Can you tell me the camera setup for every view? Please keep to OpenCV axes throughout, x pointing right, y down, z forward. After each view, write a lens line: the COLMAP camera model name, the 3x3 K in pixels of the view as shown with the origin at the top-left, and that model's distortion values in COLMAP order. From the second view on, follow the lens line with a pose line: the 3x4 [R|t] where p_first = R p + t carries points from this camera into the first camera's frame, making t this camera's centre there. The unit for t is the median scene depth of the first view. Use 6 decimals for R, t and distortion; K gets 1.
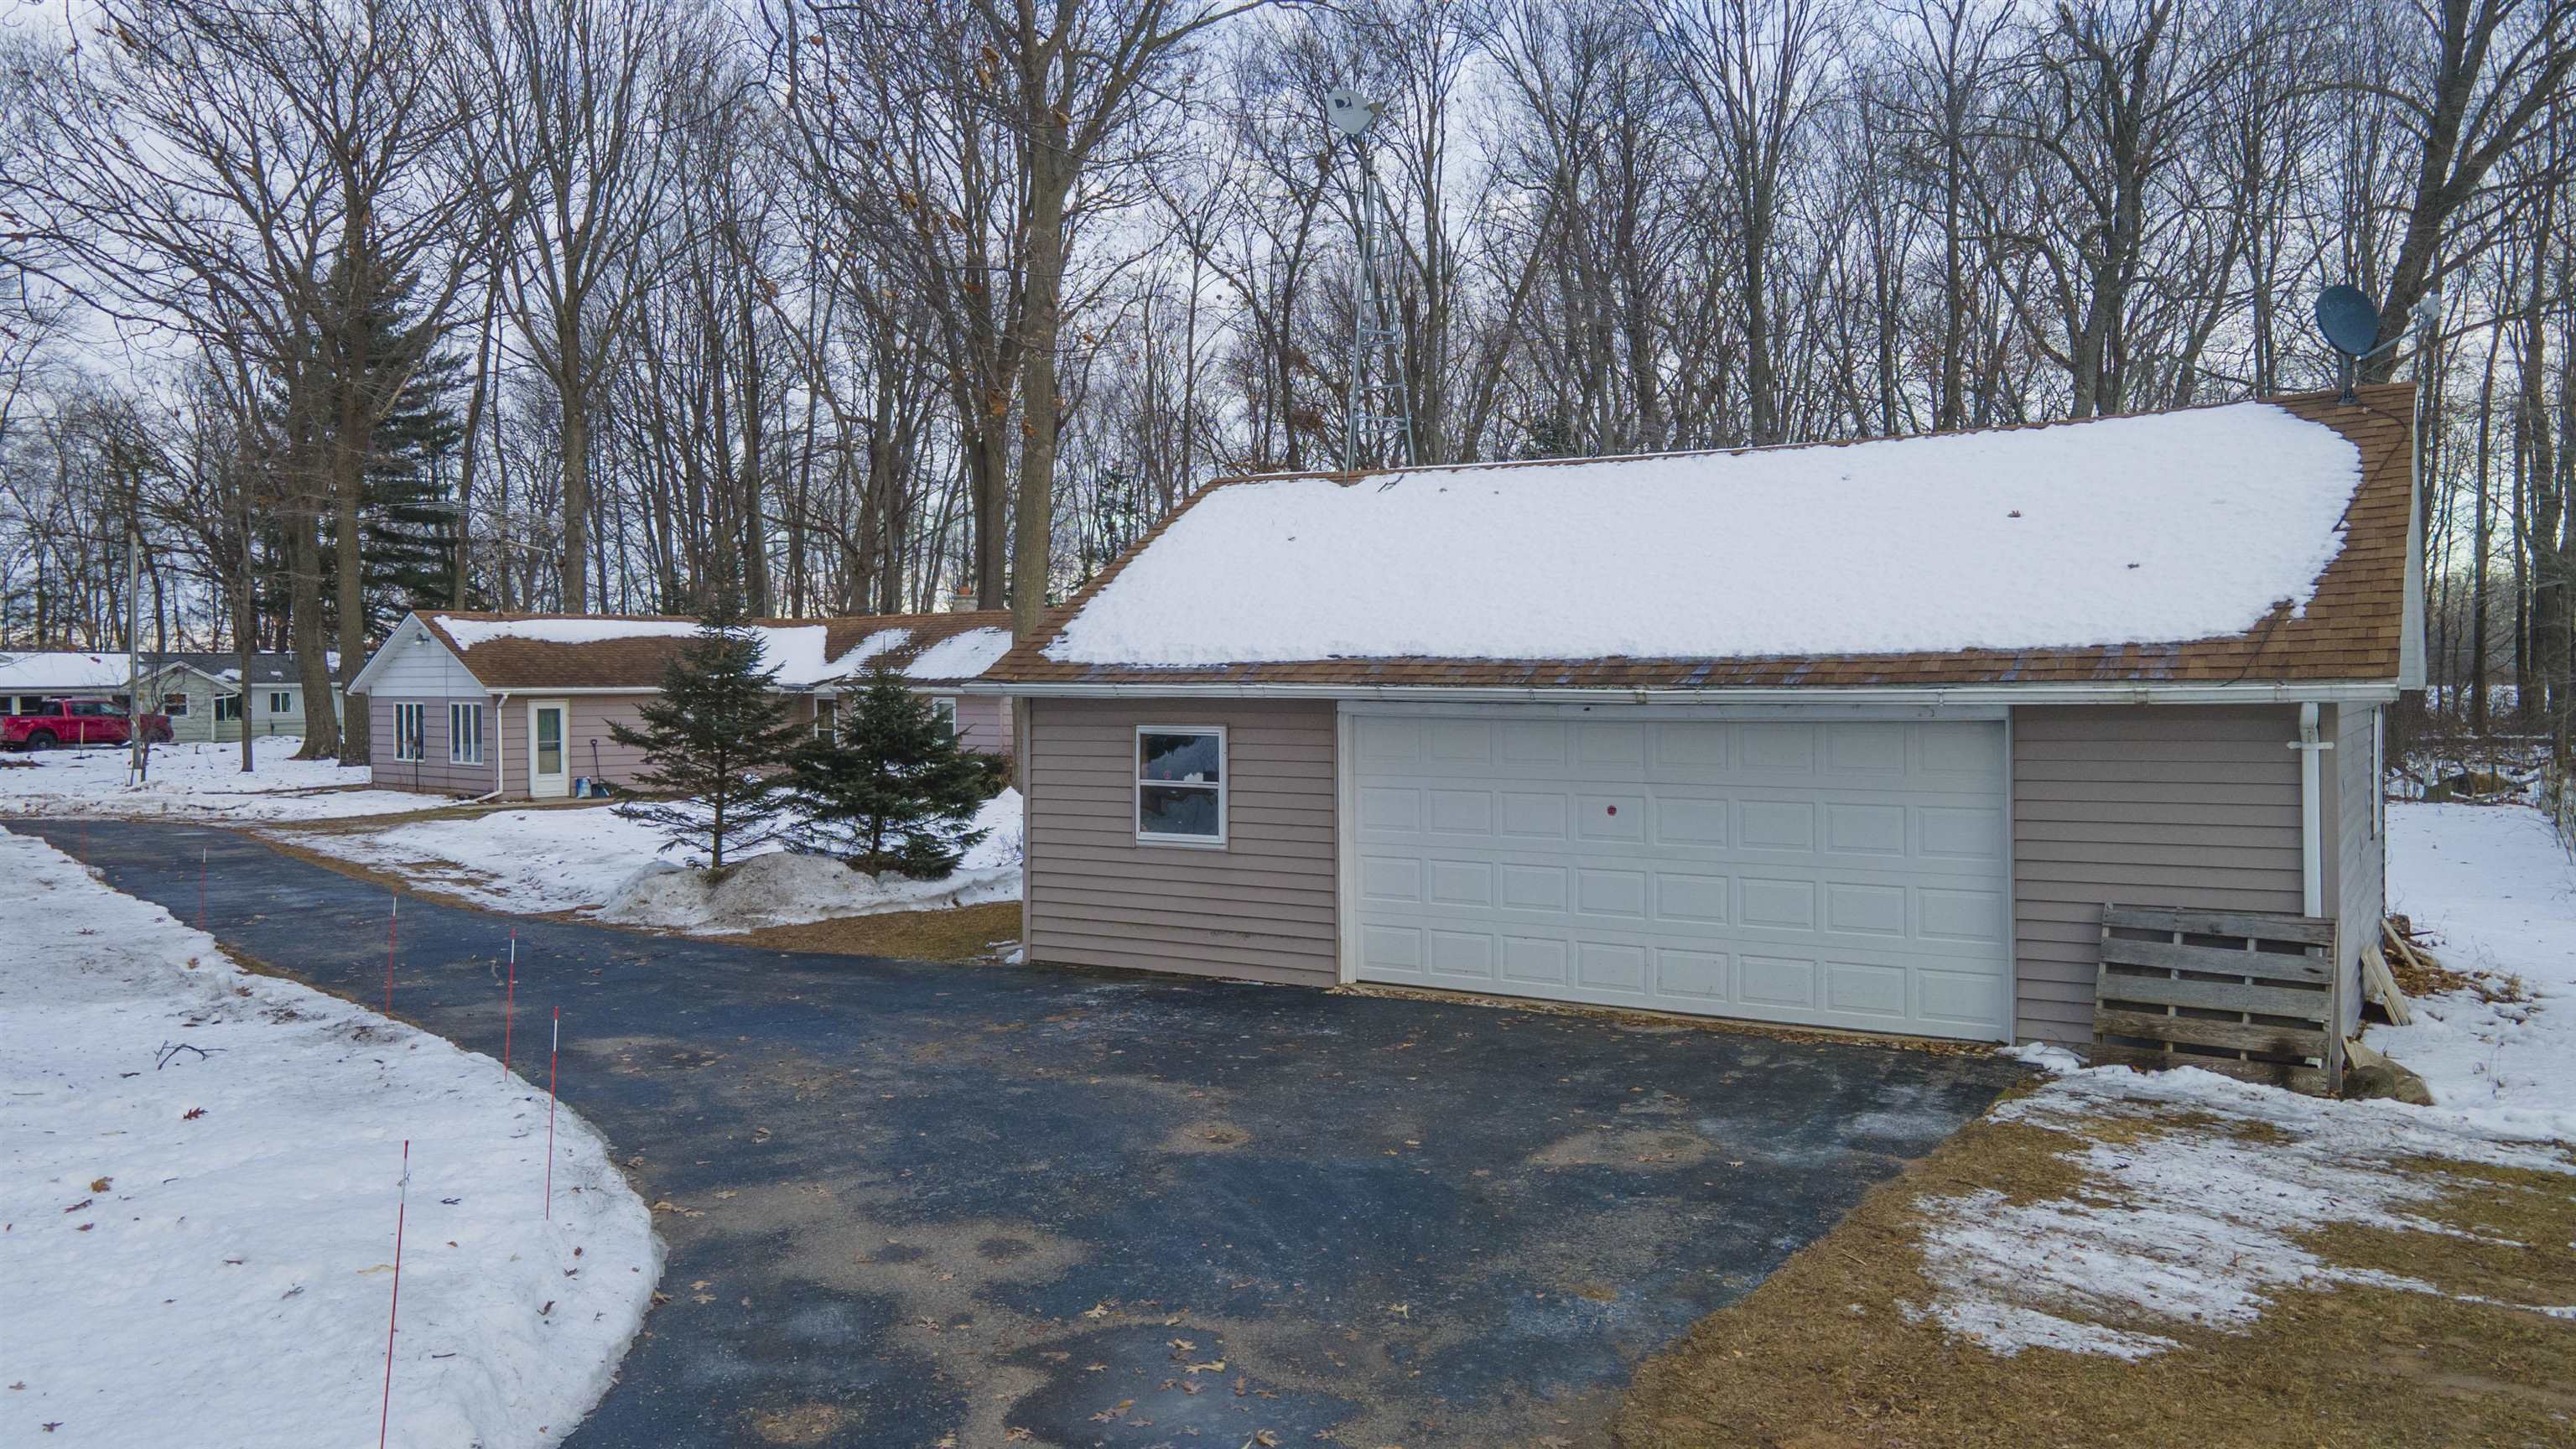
lens RADIAL K [[1876.0, 0, 1278.3], [0, 1876.0, 717.8], [0, 0, 1]] dist [0.018389, 0.037105]
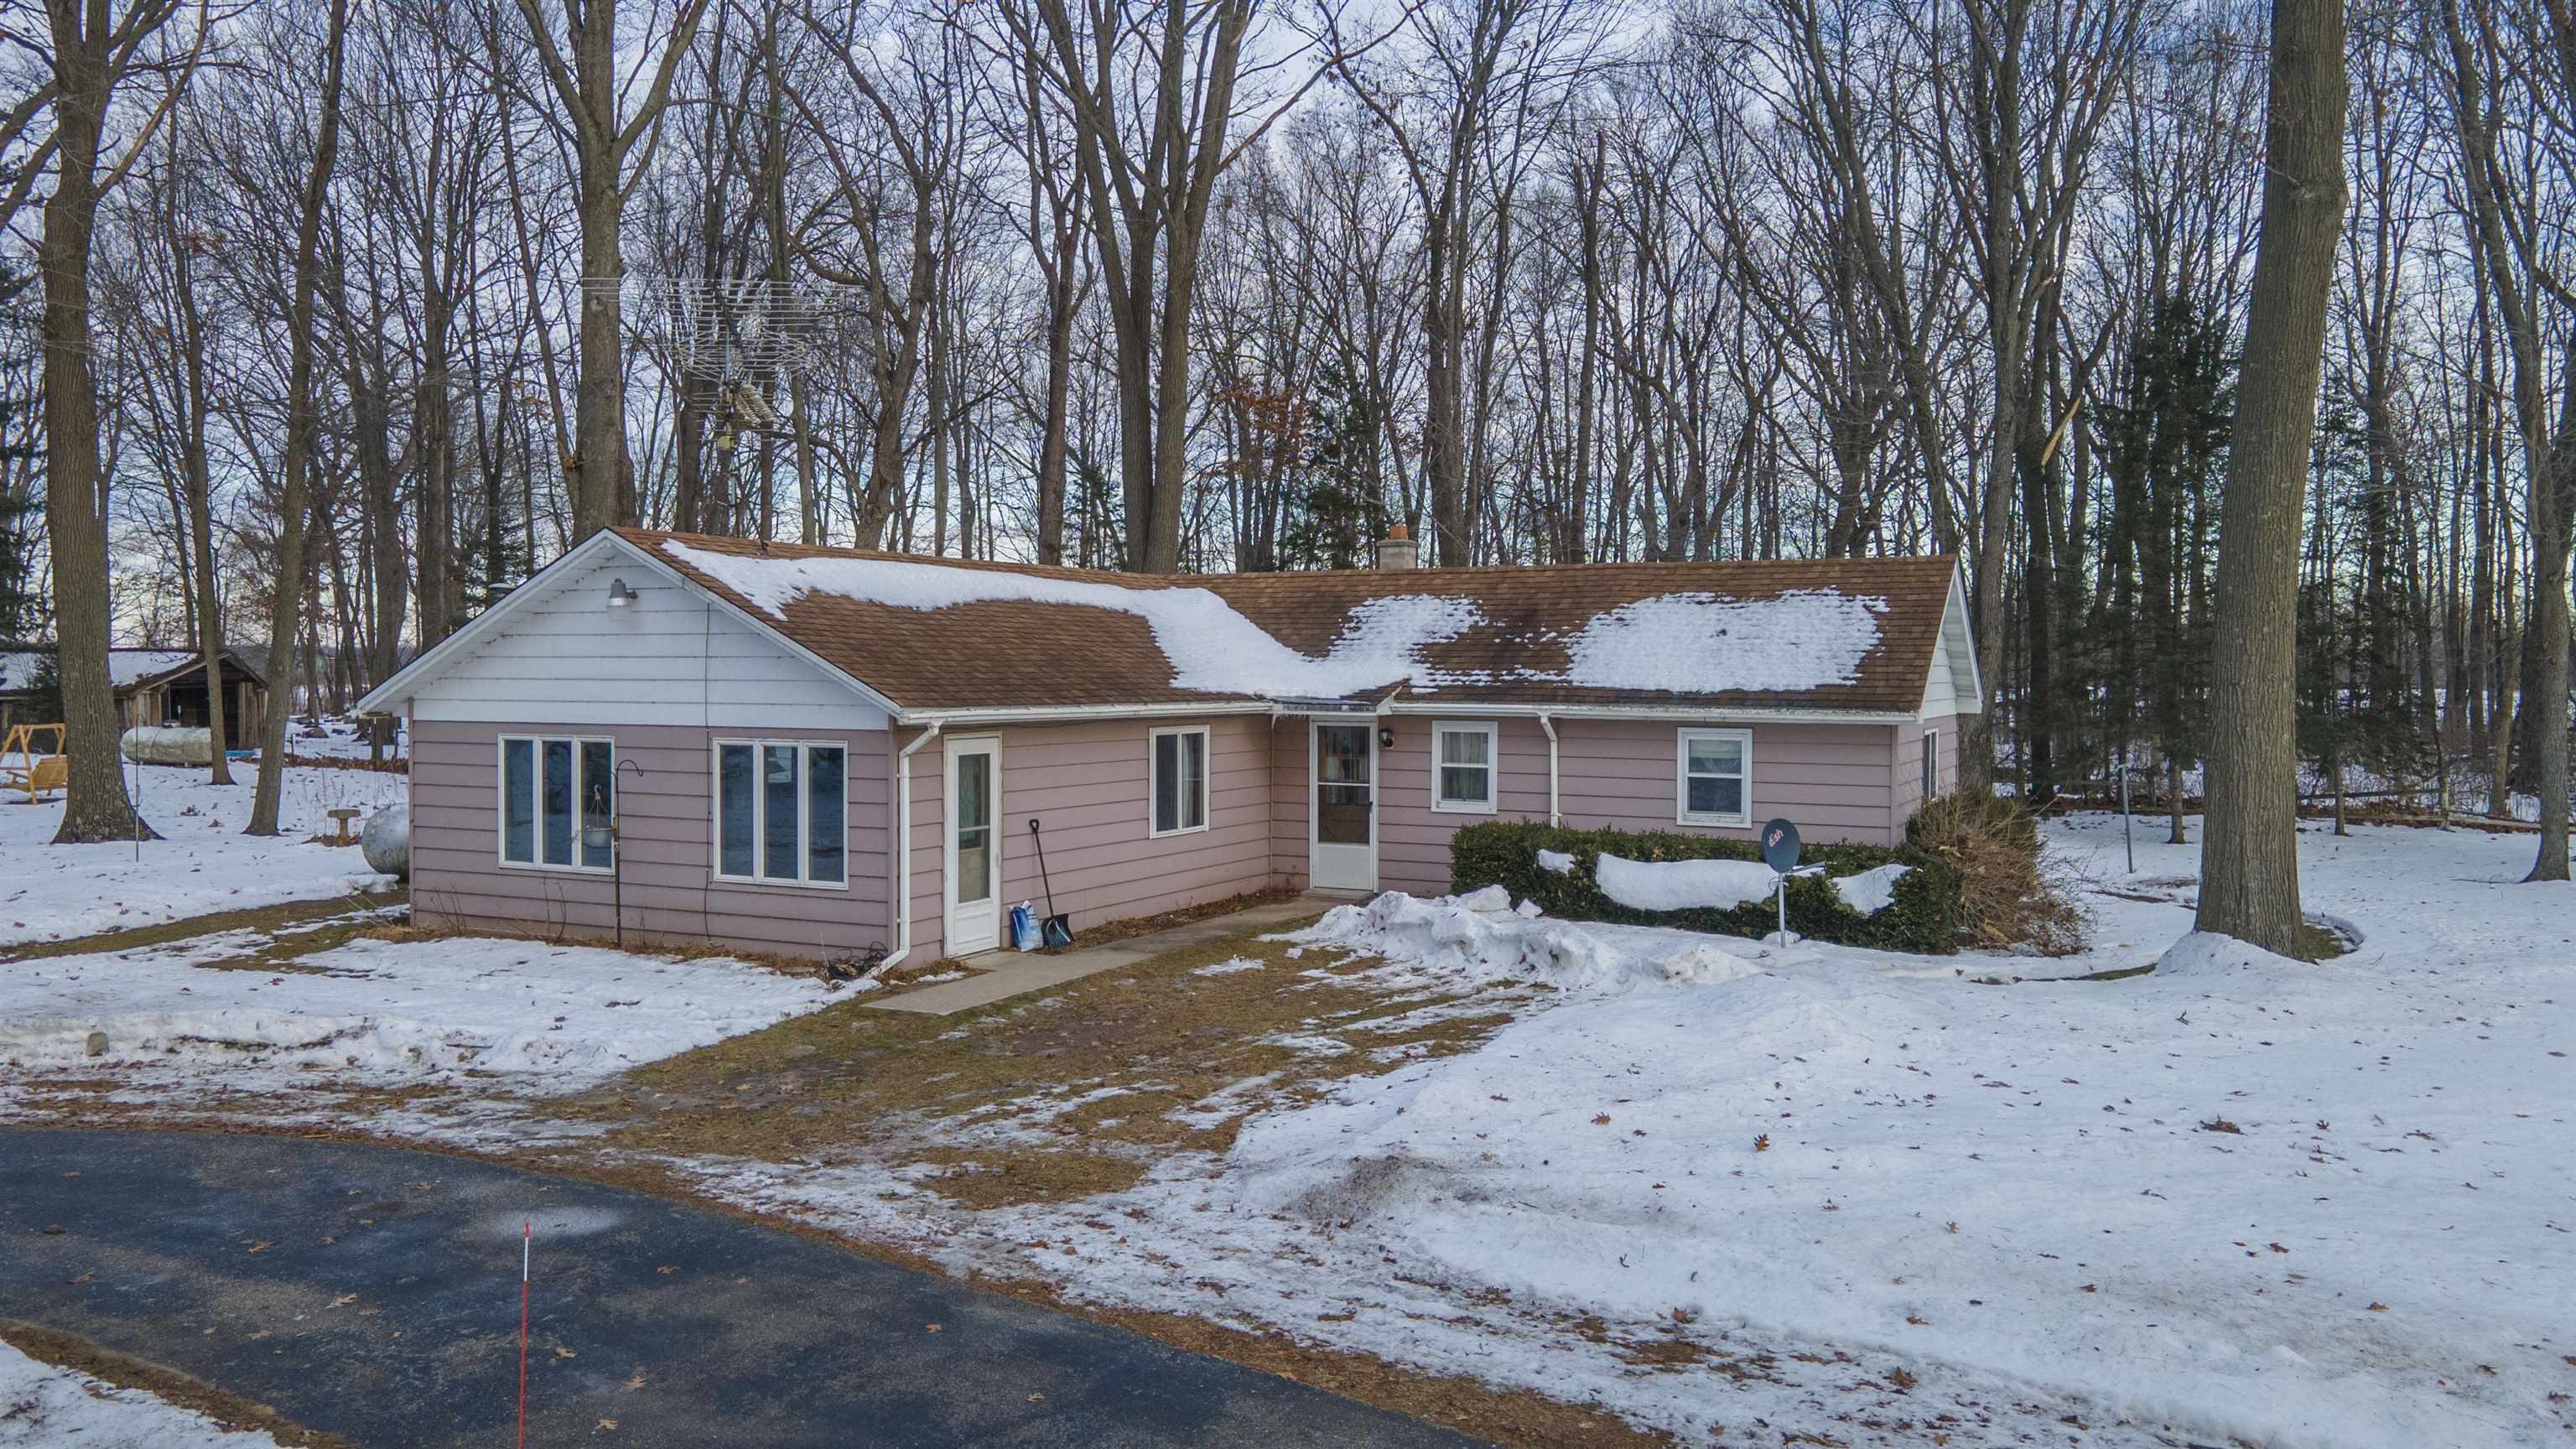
lens RADIAL K [[1876.0, 0, 1278.2], [0, 1876.0, 718.1], [0, 0, 1]] dist [0.018389, 0.037105]
pose [[0.960302, 0.003206, 0.278944, -0.437478], [-0.004356, 0.999984, 0.003502, -0.015202], [-0.278928, -0.004578, 0.960301, 0.548752]]
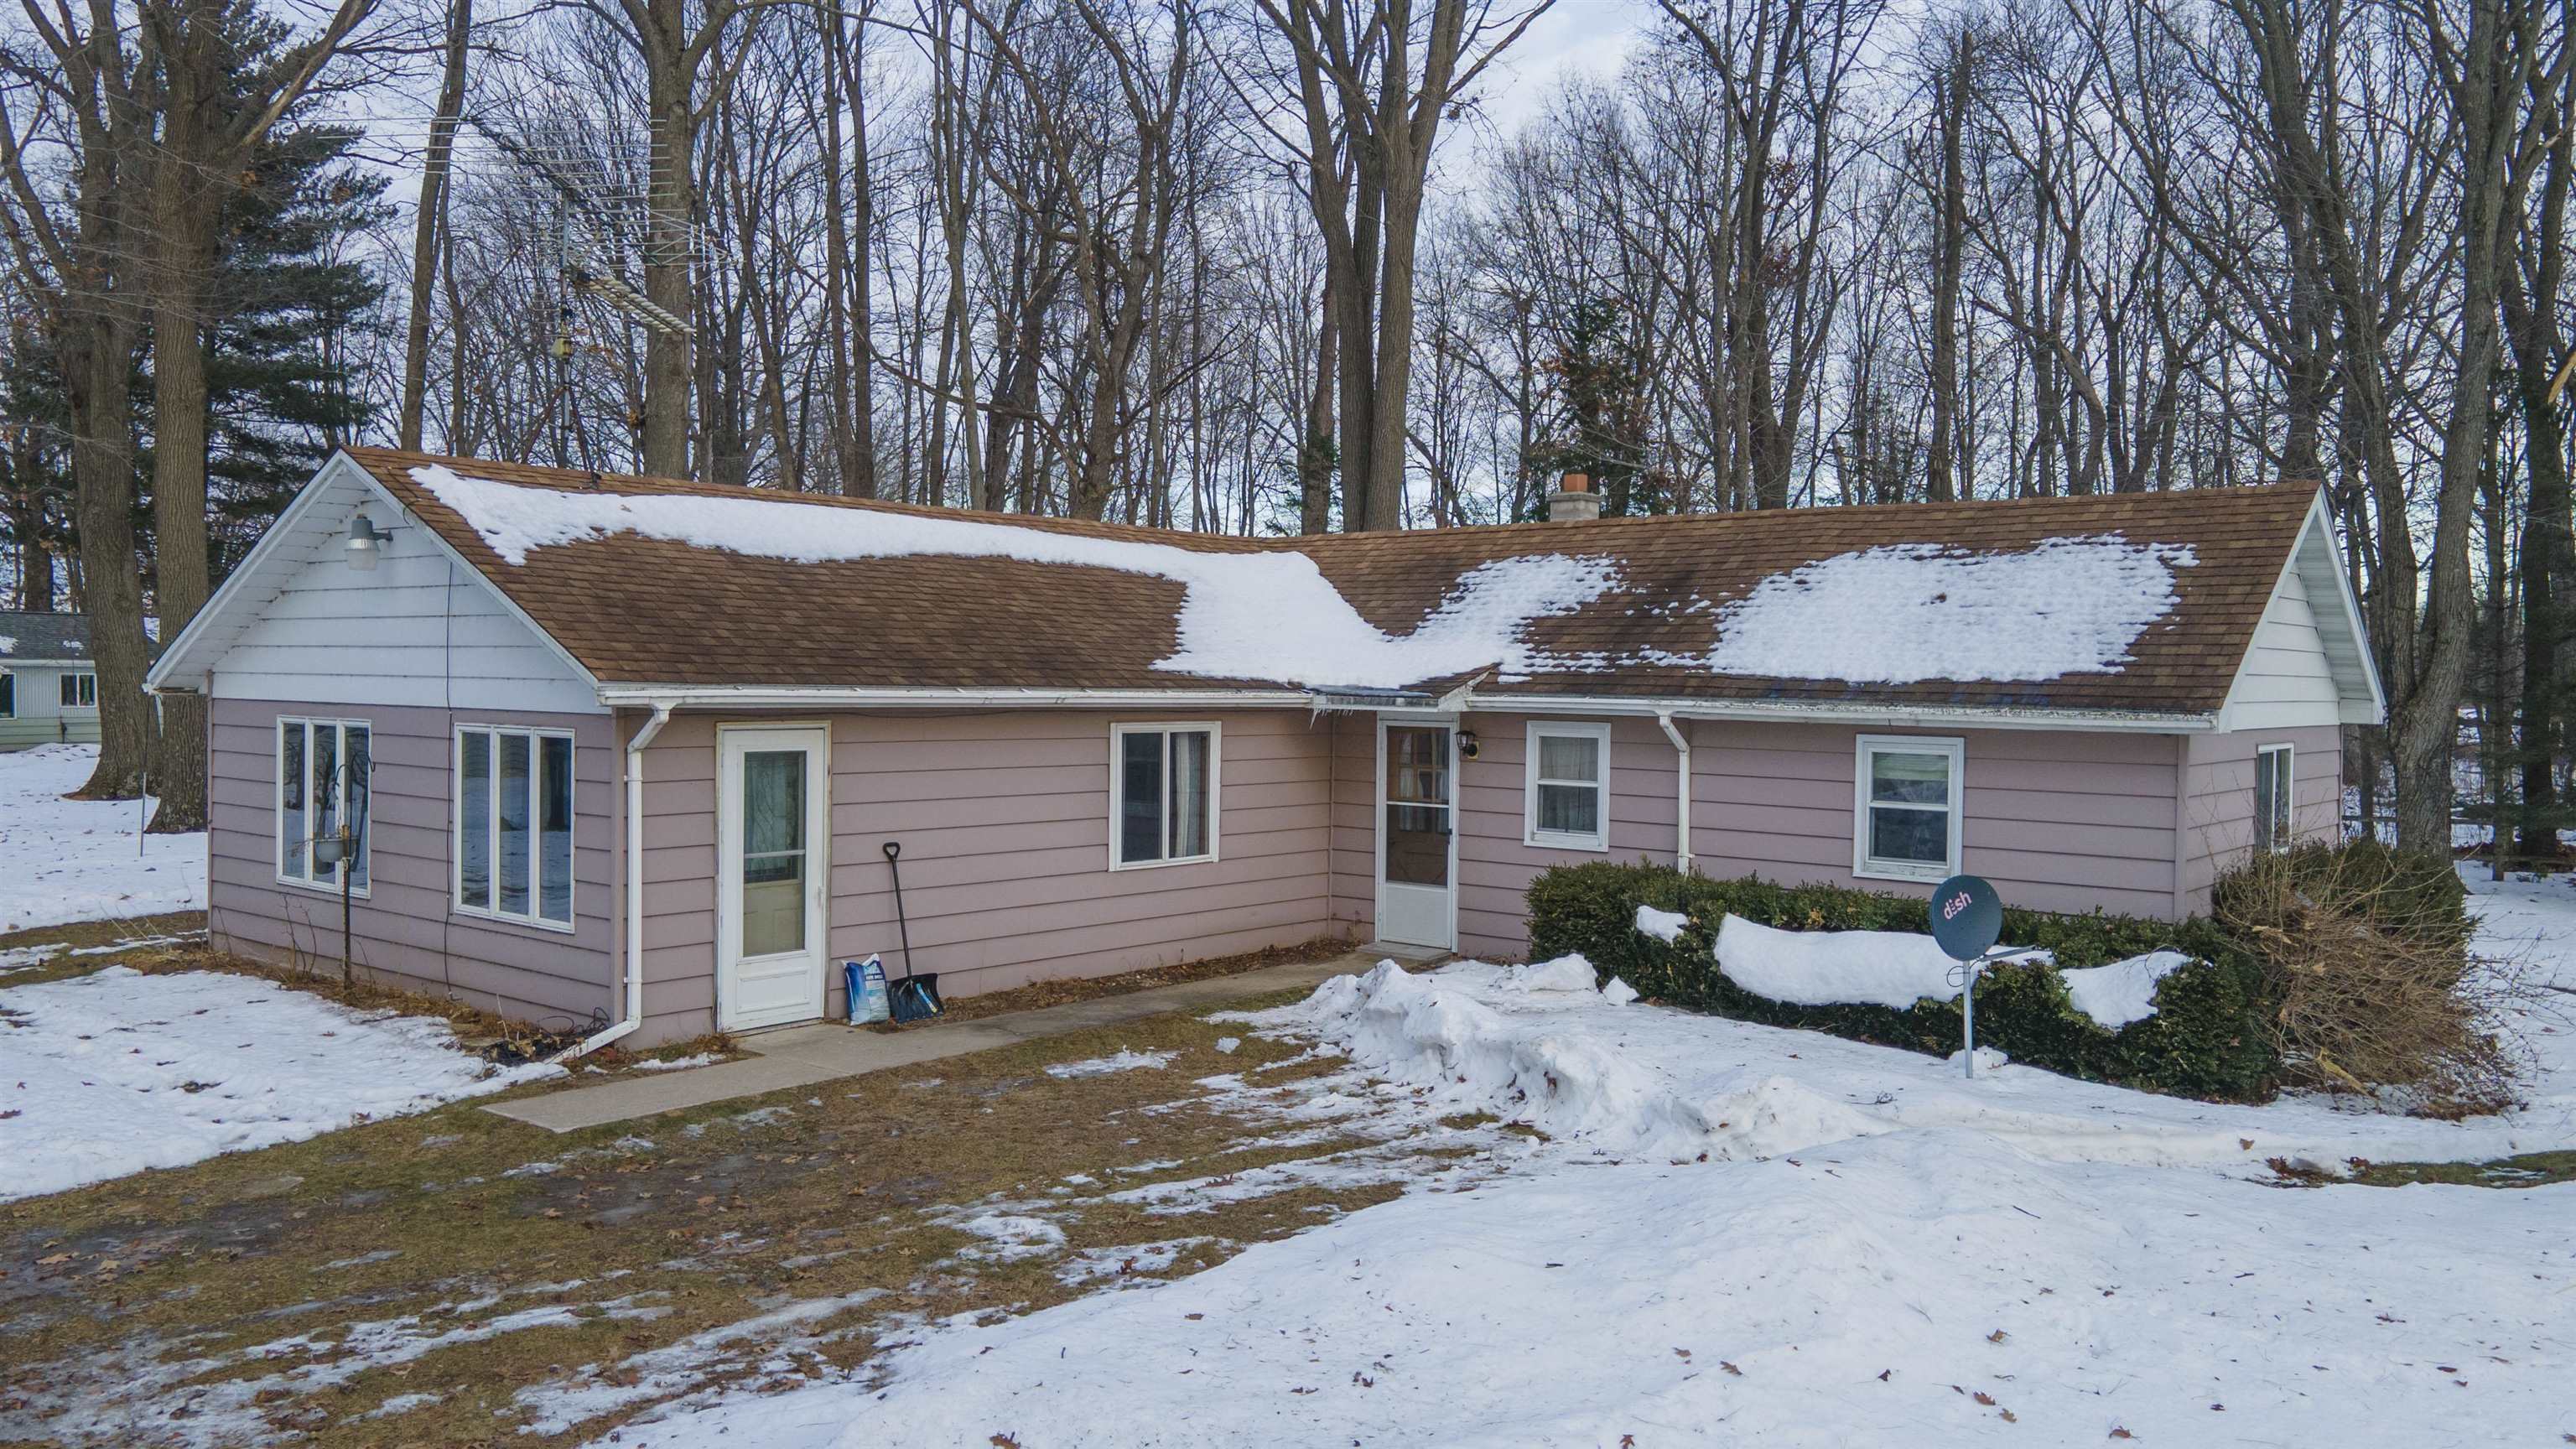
lens RADIAL K [[1876.0, 0, 1285.4], [0, 1876.0, 711.5], [0, 0, 1]] dist [0.018389, 0.037105]
pose [[0.998075, 0.019879, 0.058746, -0.315962], [-0.019658, 0.999797, -0.004332, -0.011953], [-0.058820, 0.003169, 0.998264, 0.666396]]
